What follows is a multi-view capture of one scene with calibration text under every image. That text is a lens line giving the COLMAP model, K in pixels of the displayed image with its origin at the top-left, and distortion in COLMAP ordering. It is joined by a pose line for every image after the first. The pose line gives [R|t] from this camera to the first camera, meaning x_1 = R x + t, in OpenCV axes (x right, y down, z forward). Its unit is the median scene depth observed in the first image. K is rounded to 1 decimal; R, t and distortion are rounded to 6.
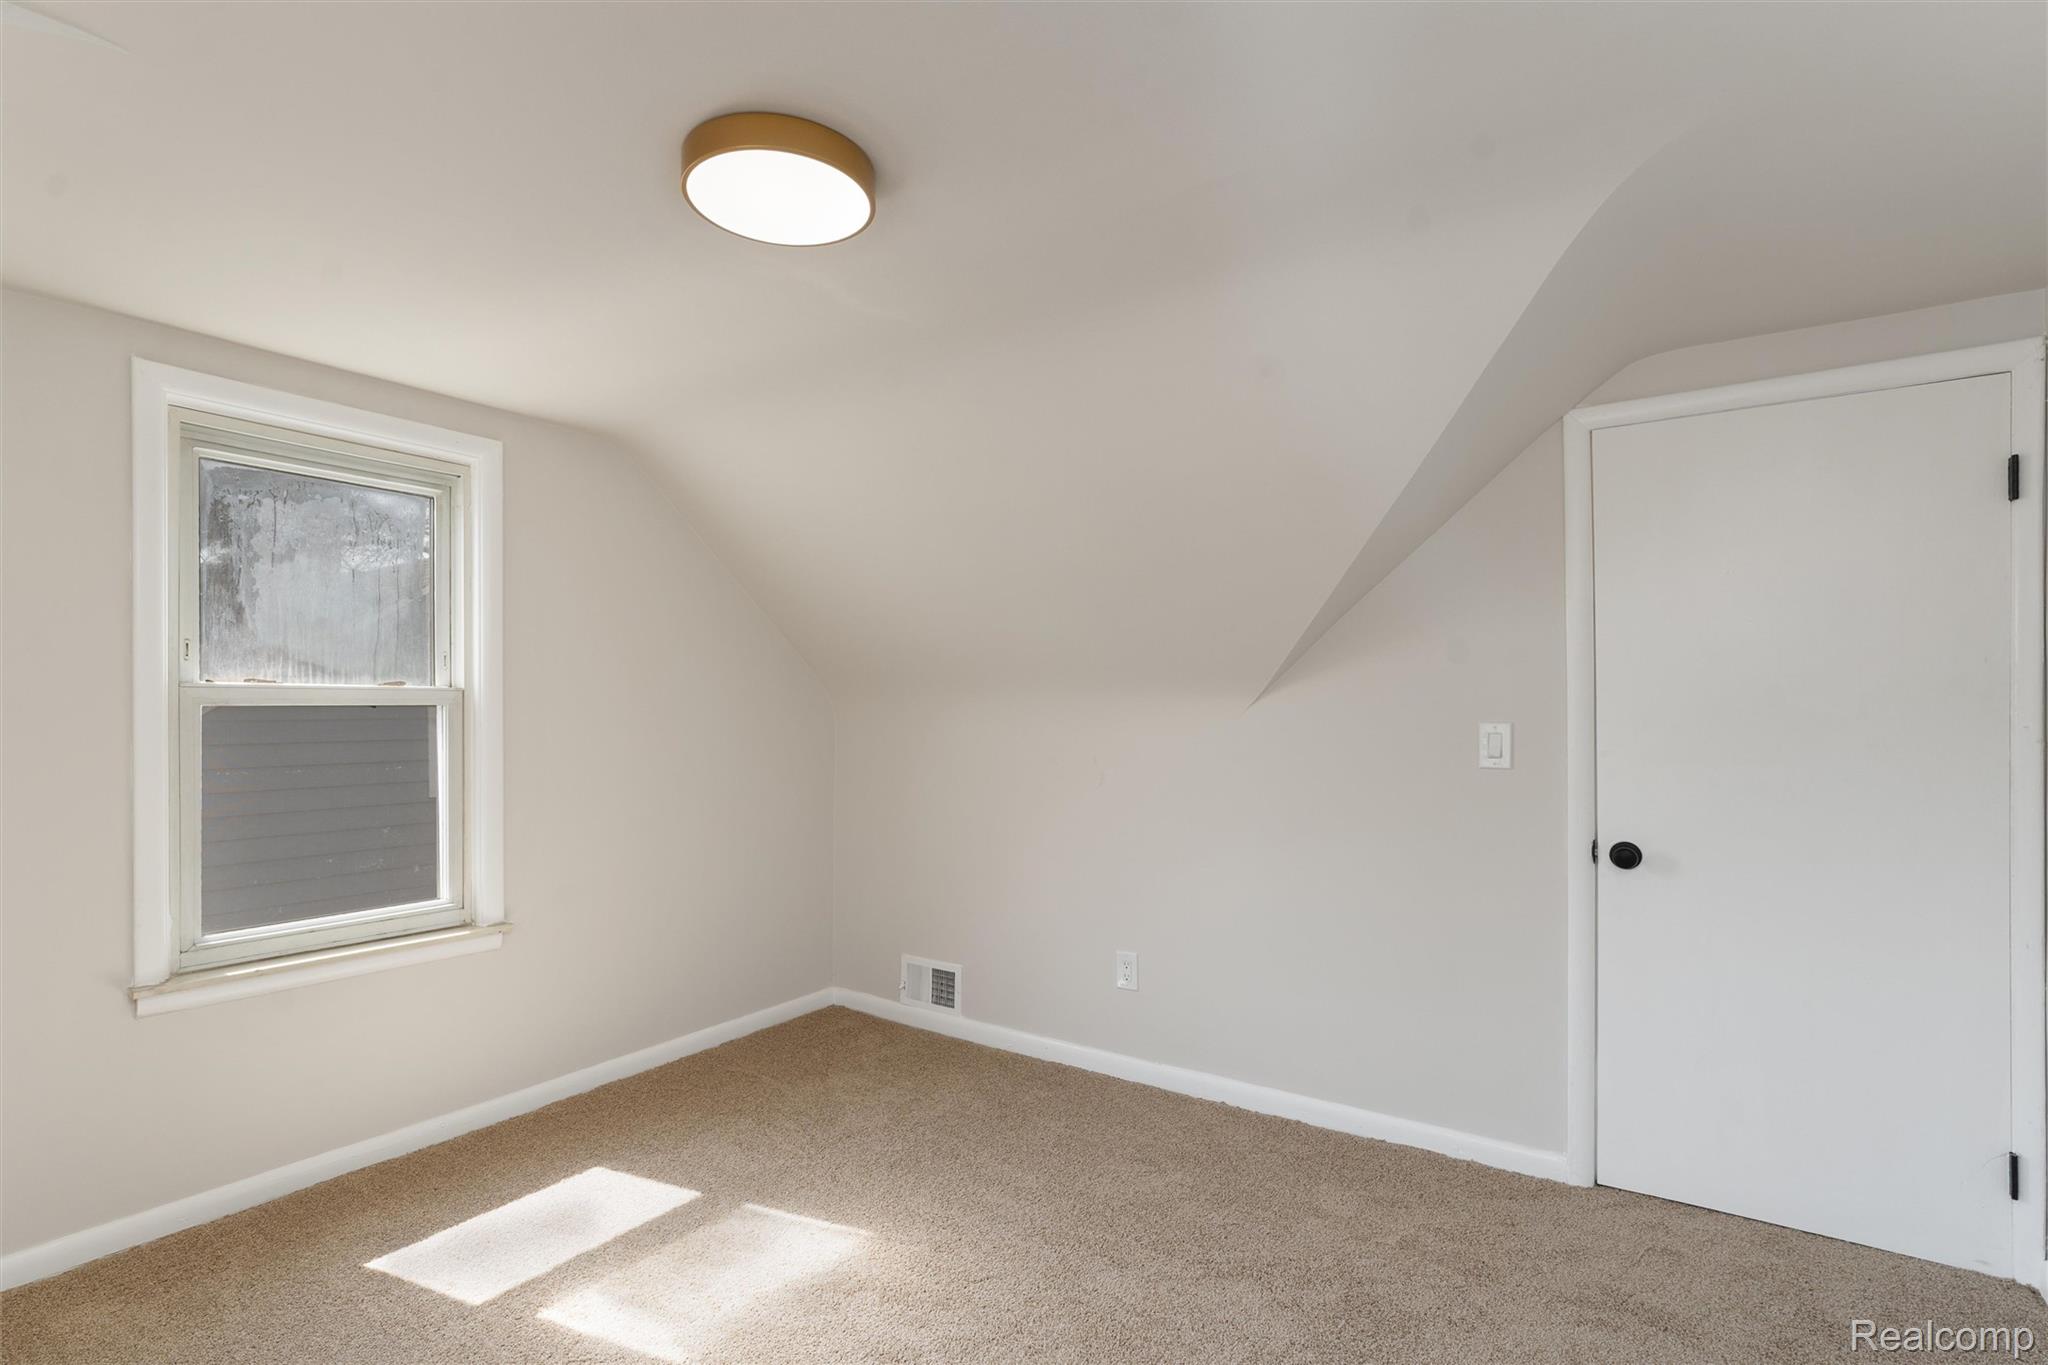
lens RADIAL K [[982.5, 0, 1020.8], [0, 982.5, 695.8], [0, 0, 1]] dist [-0.002693, -0.000306]
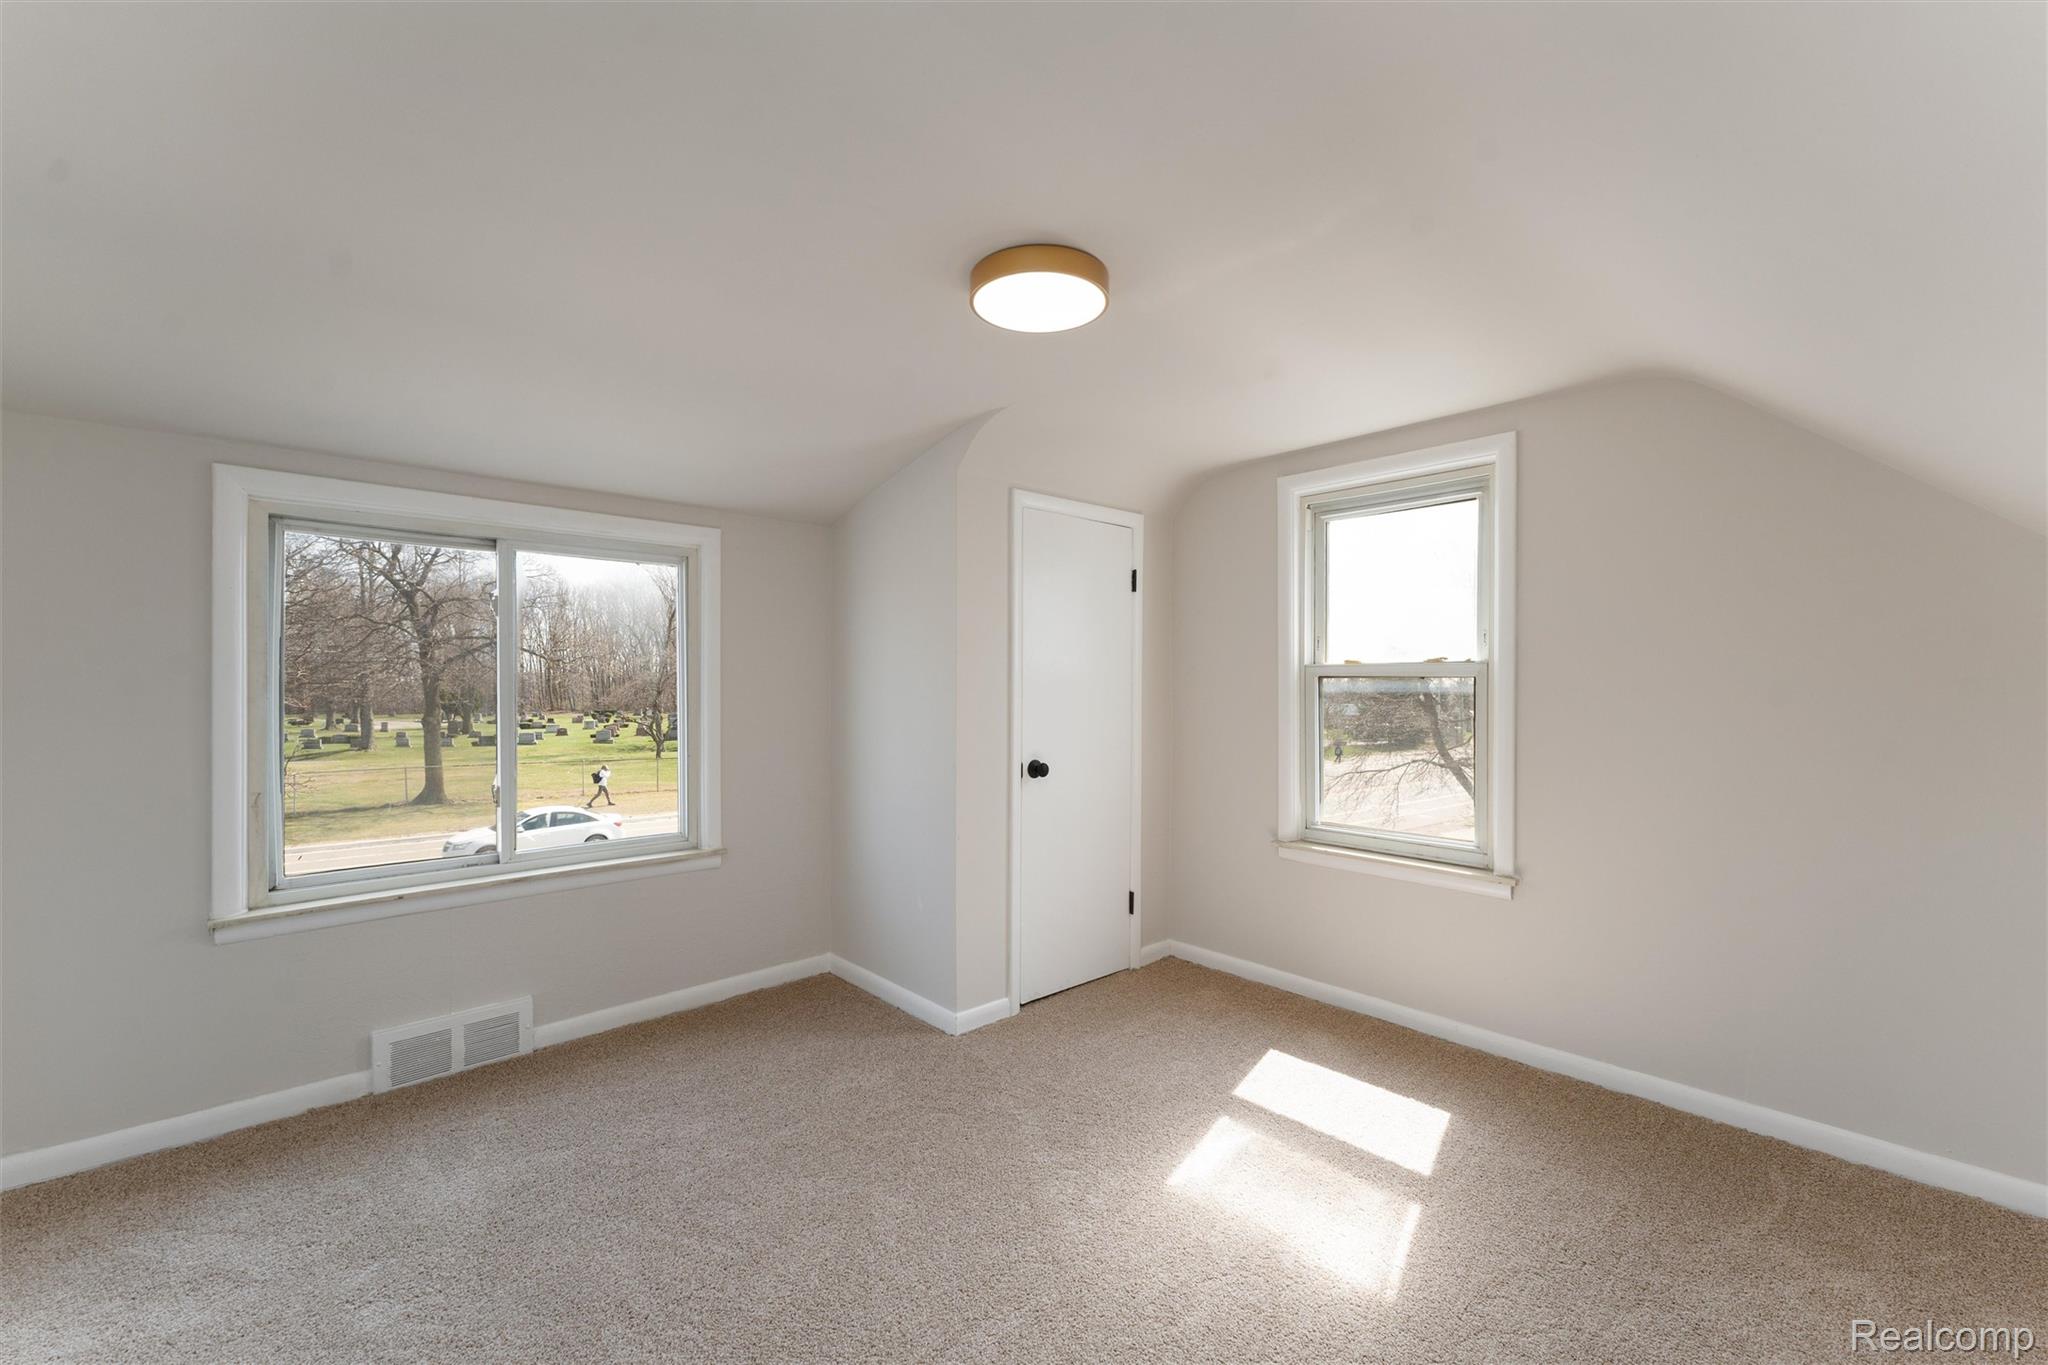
lens RADIAL K [[838.9, 0, 1019.0], [0, 838.9, 688.6], [0, 0, 1]] dist [0.000093, -0.000196]
pose [[-0.249543, 0.006705, -0.968340, 0.594743], [0.017977, 0.999836, 0.002291, 0.013257], [0.968197, -0.016836, -0.249623, 0.840975]]
